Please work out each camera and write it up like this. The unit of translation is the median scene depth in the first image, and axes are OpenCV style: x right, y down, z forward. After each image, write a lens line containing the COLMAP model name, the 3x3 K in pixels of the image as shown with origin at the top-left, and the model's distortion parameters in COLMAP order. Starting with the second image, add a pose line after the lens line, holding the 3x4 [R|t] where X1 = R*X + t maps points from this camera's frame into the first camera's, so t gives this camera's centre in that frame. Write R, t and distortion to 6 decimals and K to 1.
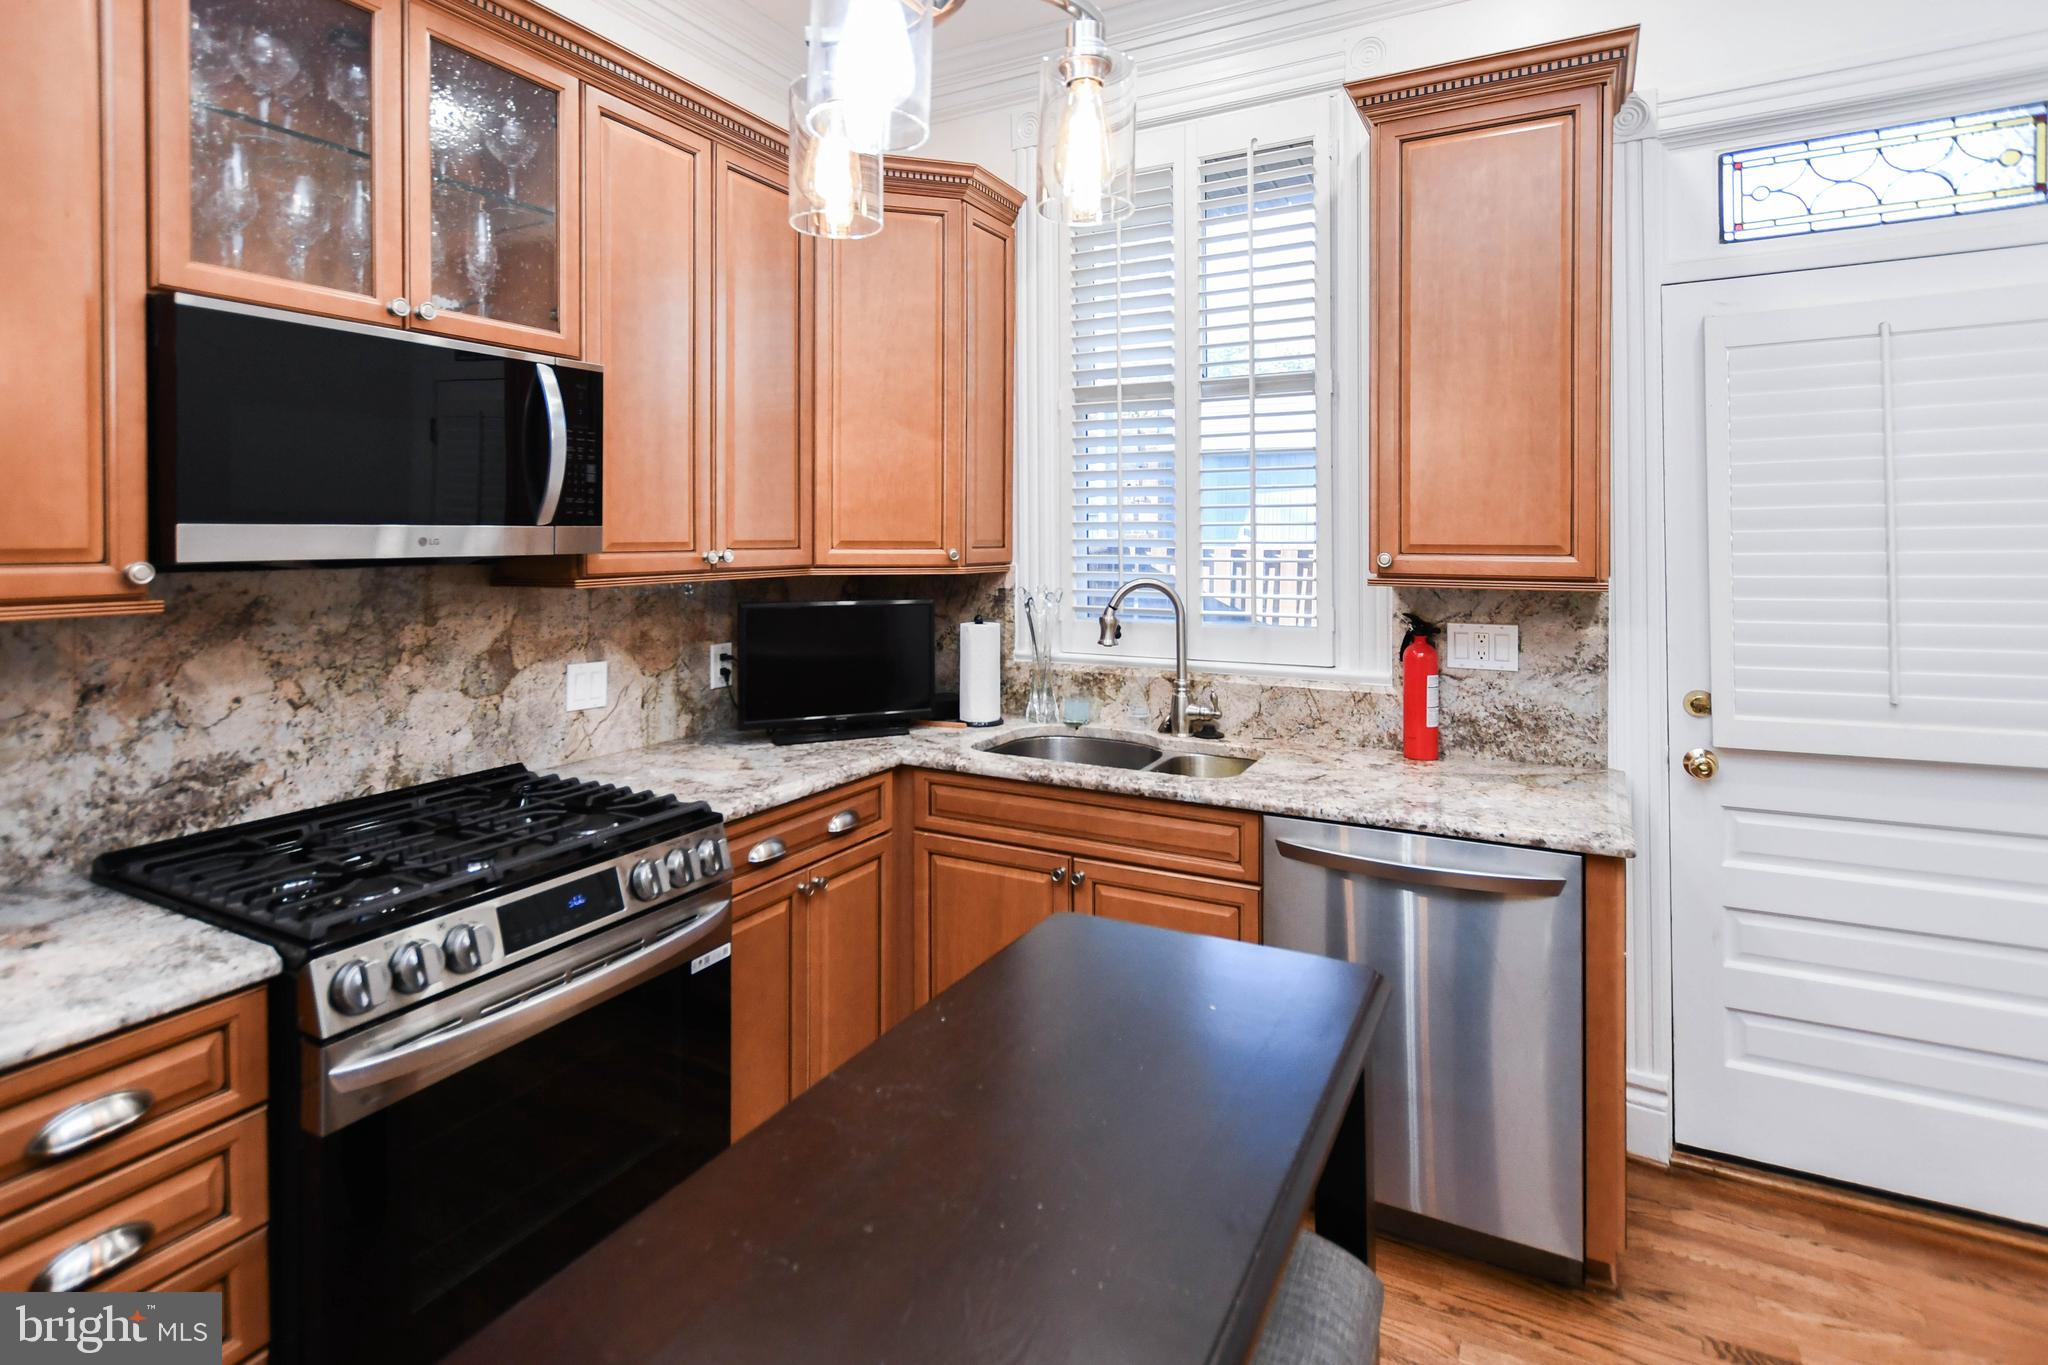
lens RADIAL K [[1024.7, 0, 1018.2], [0, 1024.7, 524.8], [0, 0, 1]] dist [0.001719, 0.001378]
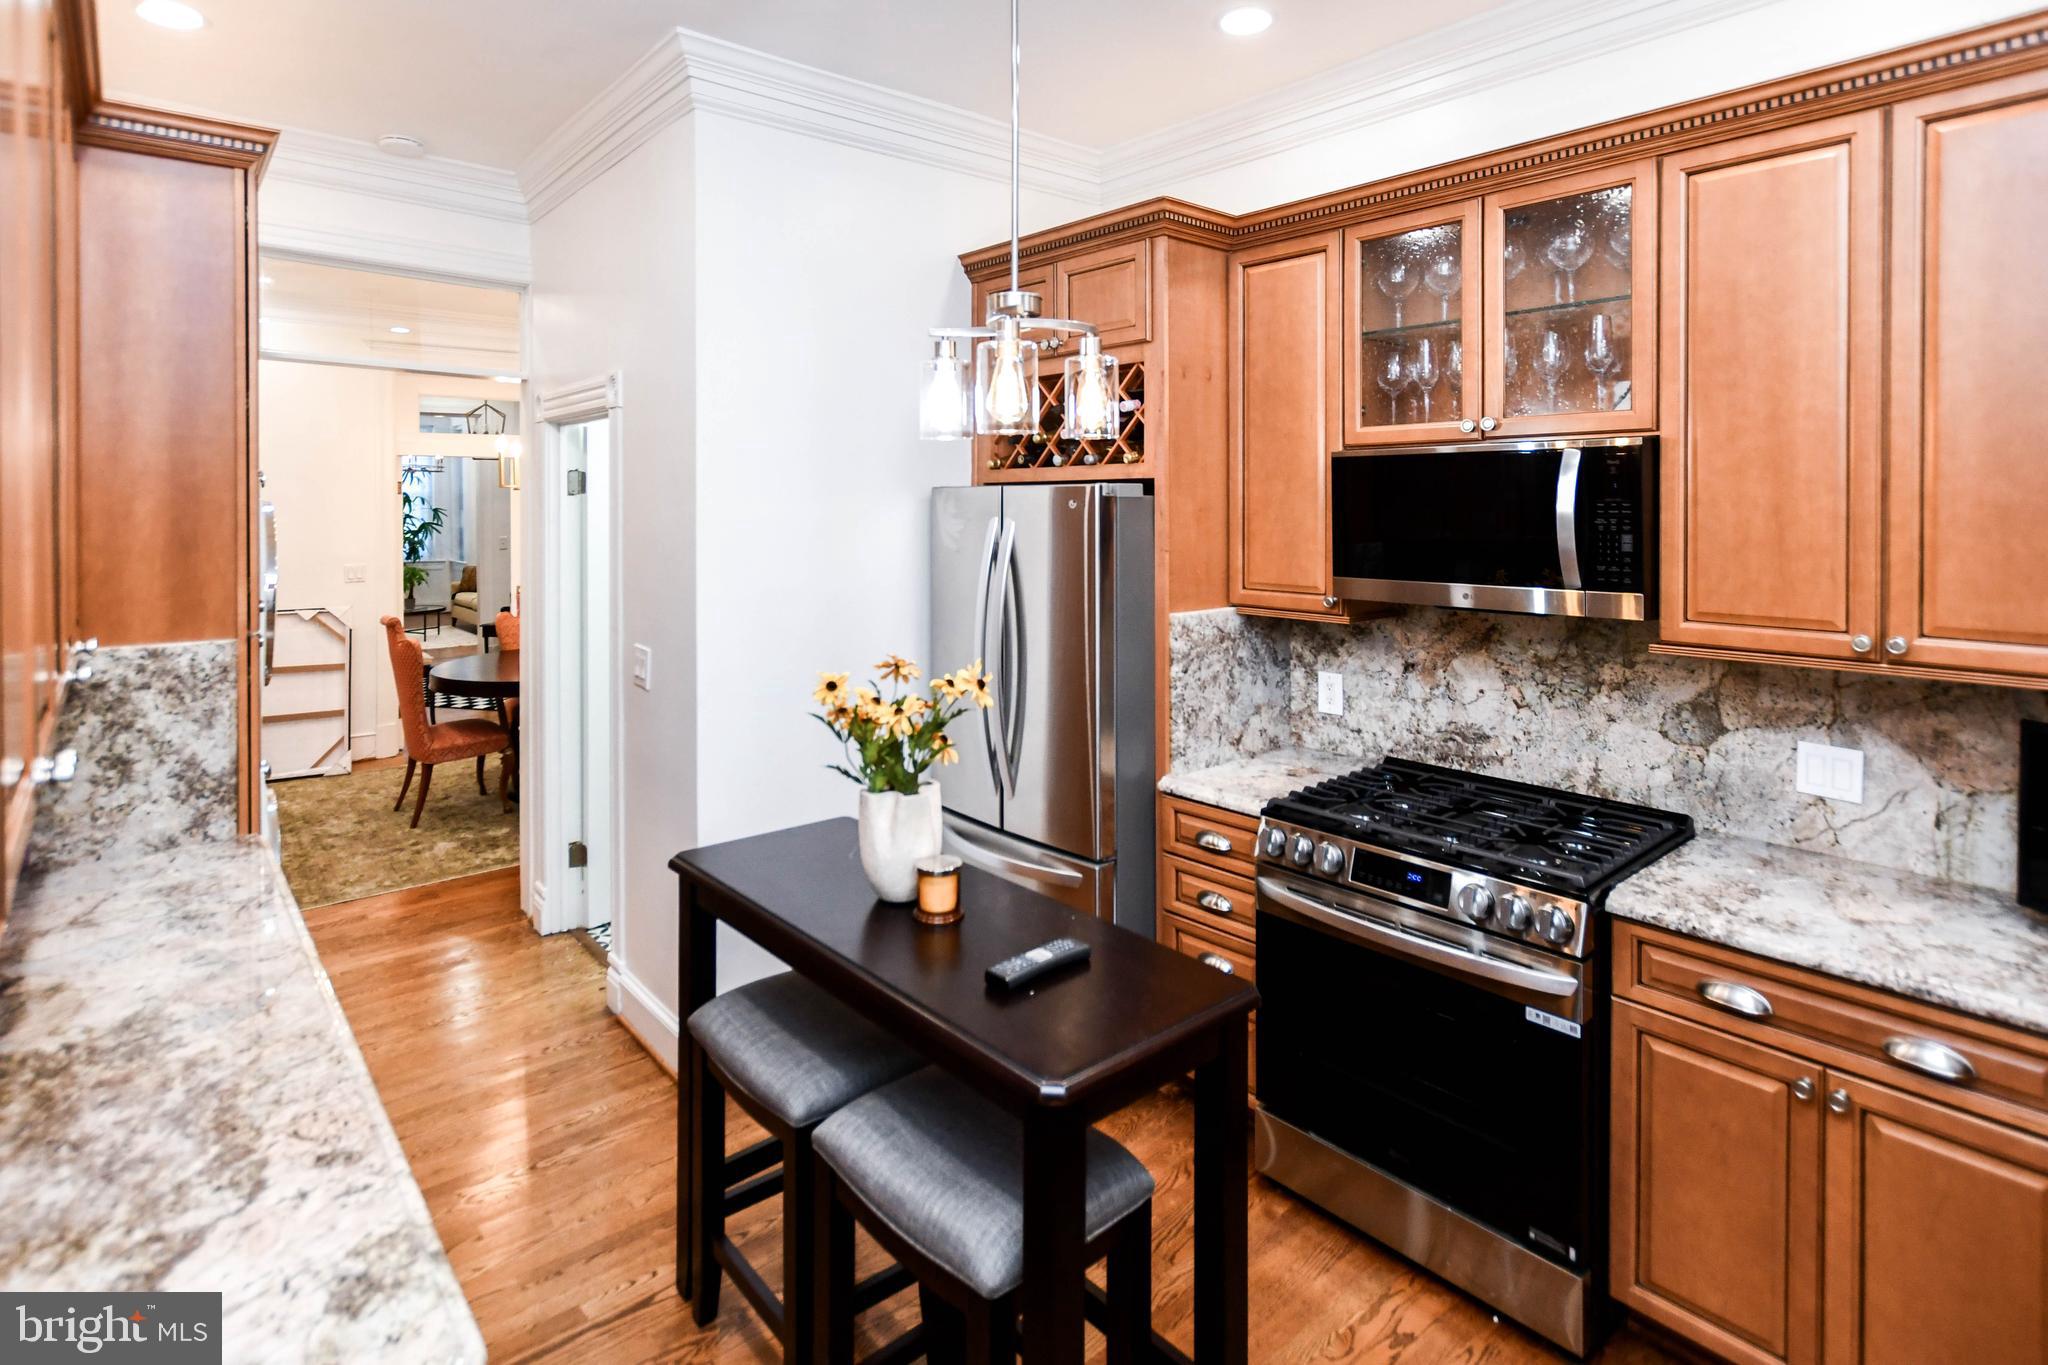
lens RADIAL K [[1024.7, 0, 1015.5], [0, 1024.7, 504.5], [0, 0, 1]] dist [0.001719, 0.001378]
pose [[-0.342144, -0.003300, -0.939642, 0.701157], [0.005384, 0.999971, -0.005472, -0.078120], [0.939632, -0.006931, -0.342116, 0.690453]]
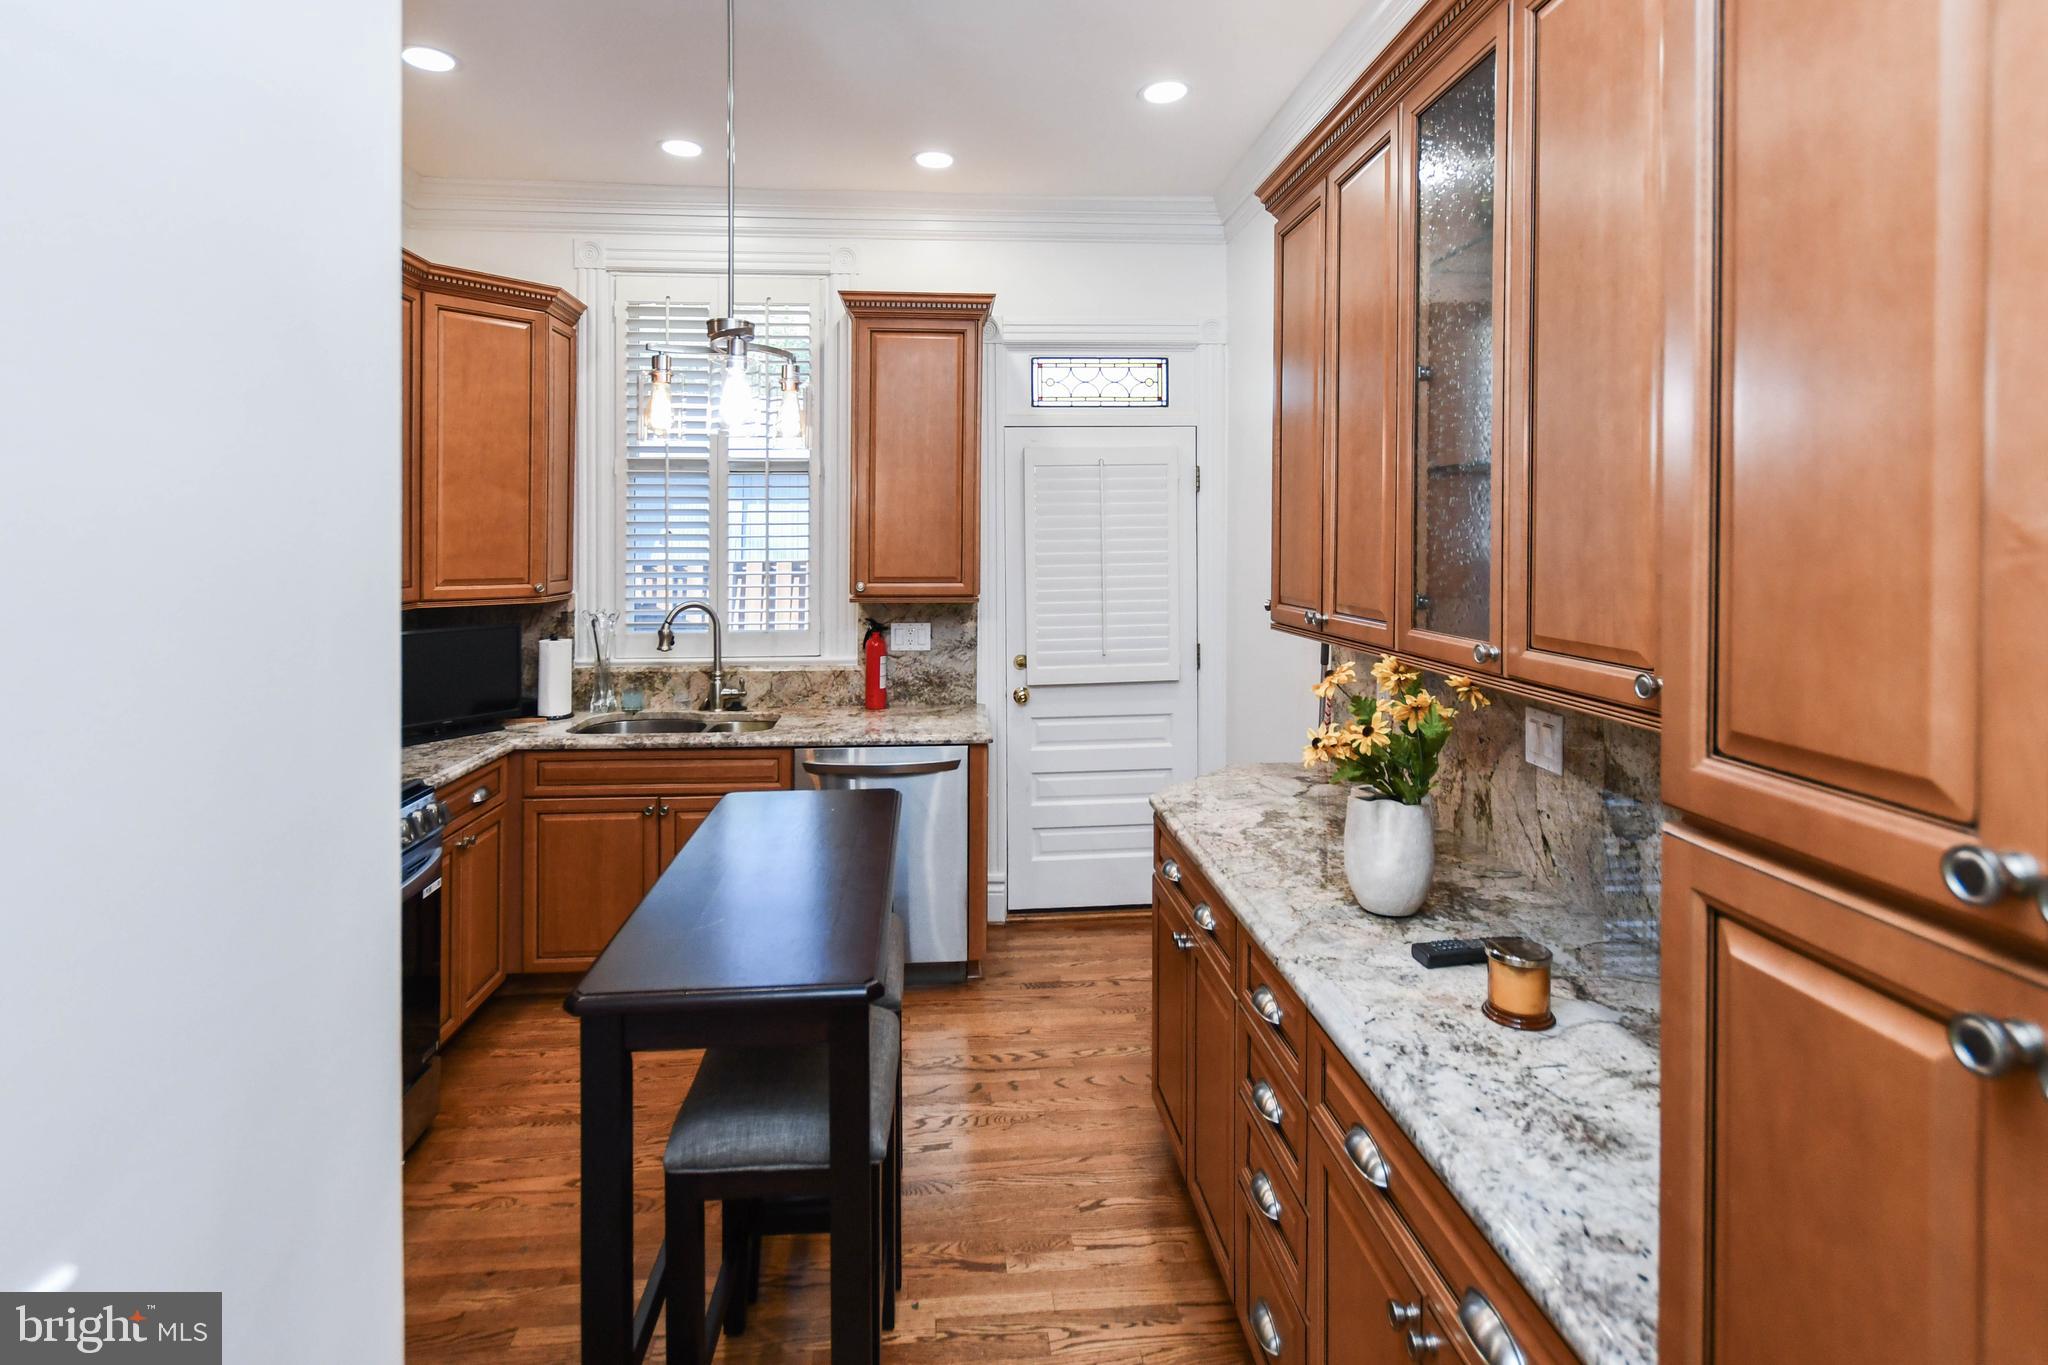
lens RADIAL K [[1024.7, 0, 1010.9], [0, 1024.7, 529.4], [0, 0, 1]] dist [0.001719, 0.001378]
pose [[0.839143, 0.004120, 0.543895, -0.332504], [-0.004356, 0.999990, -0.000854, -0.056677], [-0.543893, -0.001653, 0.839153, -0.502957]]
